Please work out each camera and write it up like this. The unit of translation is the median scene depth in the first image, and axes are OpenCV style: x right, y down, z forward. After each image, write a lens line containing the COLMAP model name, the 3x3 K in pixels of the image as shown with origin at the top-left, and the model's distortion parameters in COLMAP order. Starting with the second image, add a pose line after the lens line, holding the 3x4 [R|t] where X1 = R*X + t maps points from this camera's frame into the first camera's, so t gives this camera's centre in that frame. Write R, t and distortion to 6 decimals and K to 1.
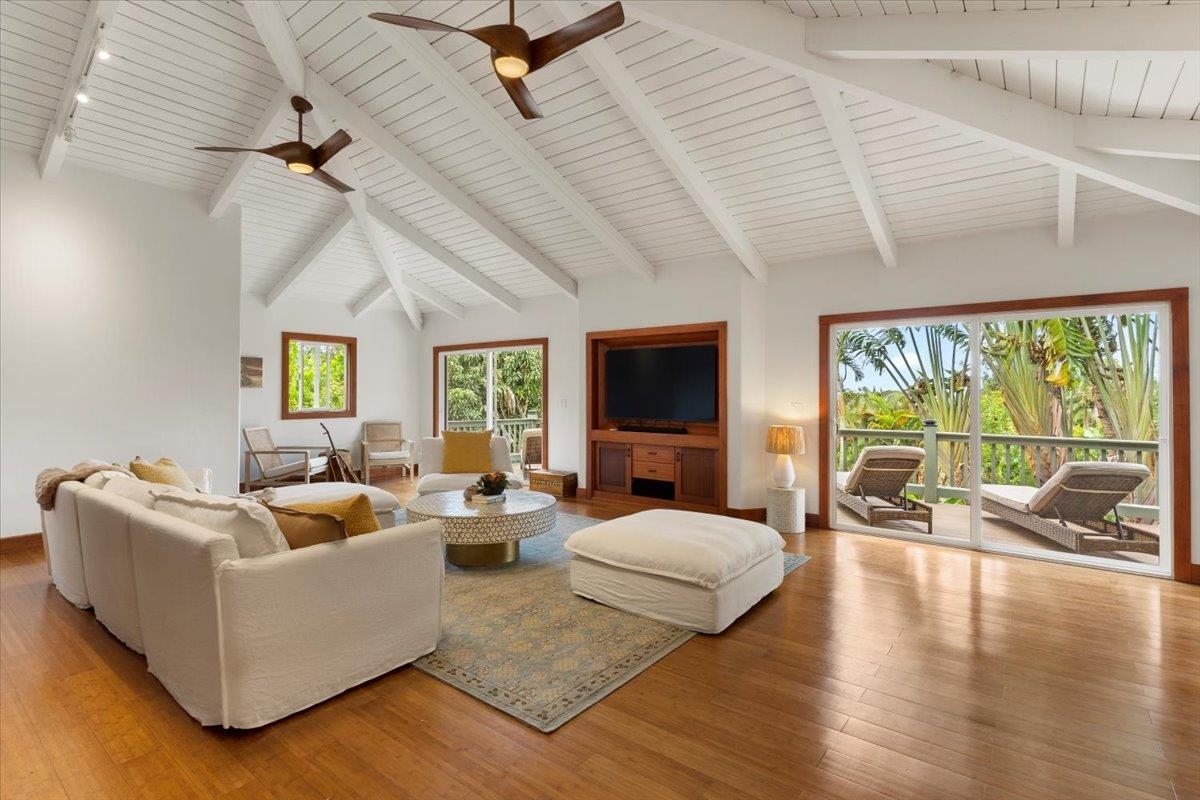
lens RADIAL K [[574.6, 0, 592.7], [0, 574.6, 394.6], [0, 0, 1]] dist [0.002314, -0.000443]
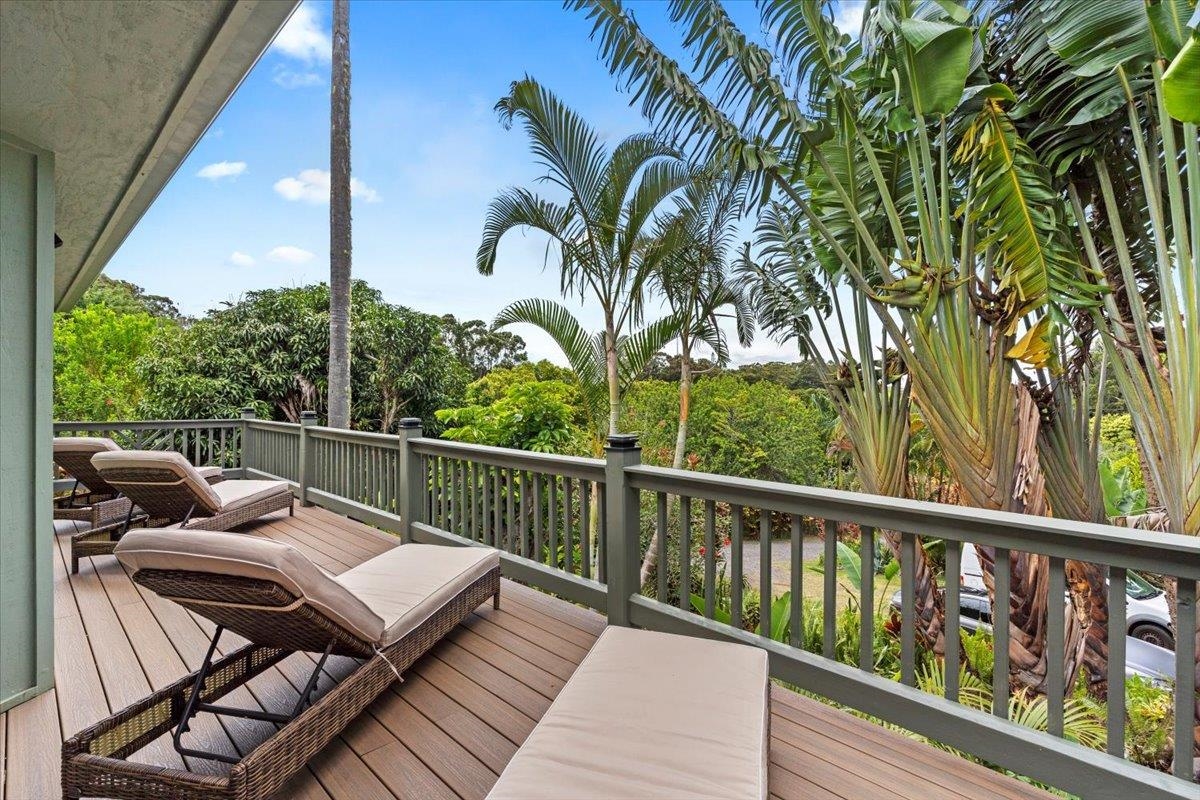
lens RADIAL K [[574.6, 0, 605.0], [0, 574.6, 397.8], [0, 0, 1]] dist [0.002314, -0.000443]
pose [[0.994257, 0.008496, -0.106679, 0.406479], [-0.008128, 0.999959, 0.003881, 0.010428], [0.106707, -0.002992, 0.994286, 0.382053]]
